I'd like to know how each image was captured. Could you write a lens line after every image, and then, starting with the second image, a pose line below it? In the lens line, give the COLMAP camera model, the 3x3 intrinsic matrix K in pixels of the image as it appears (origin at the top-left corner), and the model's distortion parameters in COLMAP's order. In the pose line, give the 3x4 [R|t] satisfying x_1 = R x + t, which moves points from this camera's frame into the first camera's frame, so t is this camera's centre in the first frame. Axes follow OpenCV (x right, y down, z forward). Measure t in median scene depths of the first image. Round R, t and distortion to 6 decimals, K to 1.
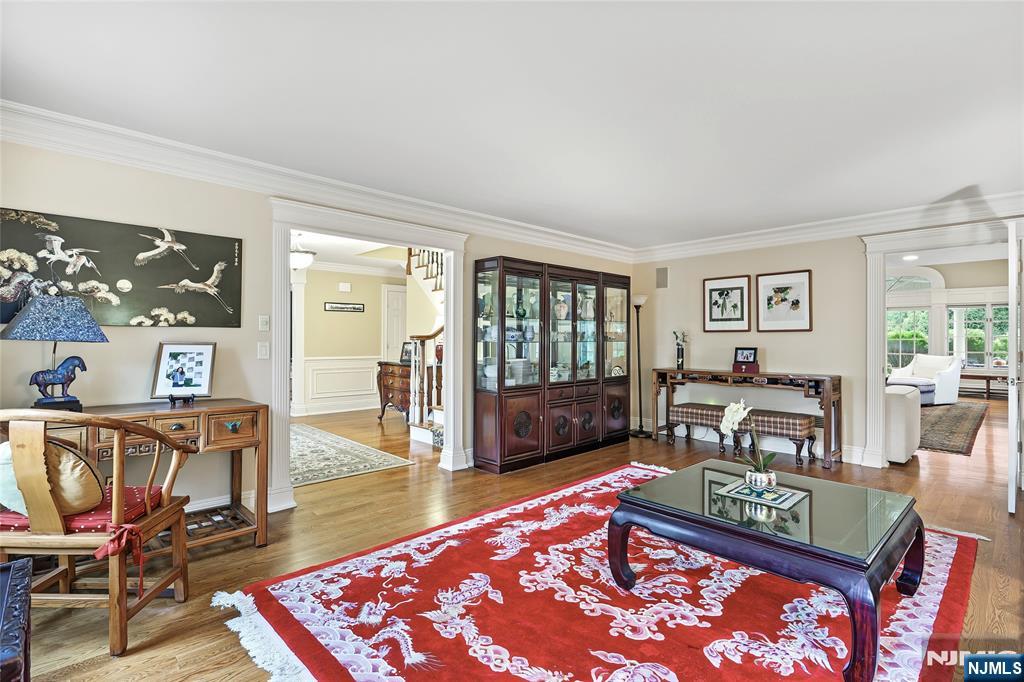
lens RADIAL K [[485.3, 0, 512.5], [0, 485.3, 338.1], [0, 0, 1]] dist [-0.004657, 0.000359]
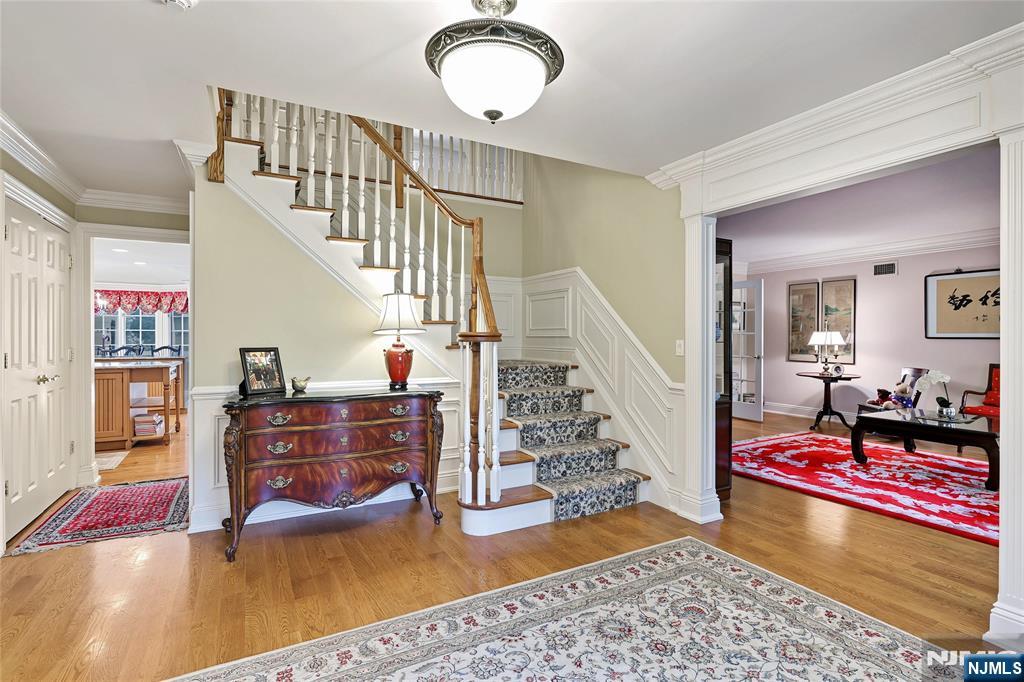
lens RADIAL K [[485.3, 0, 510.9], [0, 485.3, 339.1], [0, 0, 1]] dist [-0.004657, 0.000359]
pose [[0.263324, -0.009081, 0.964665, -1.236935], [-0.001877, 0.999949, 0.009925, -0.007050], [-0.964706, -0.004424, 0.263294, 1.505734]]
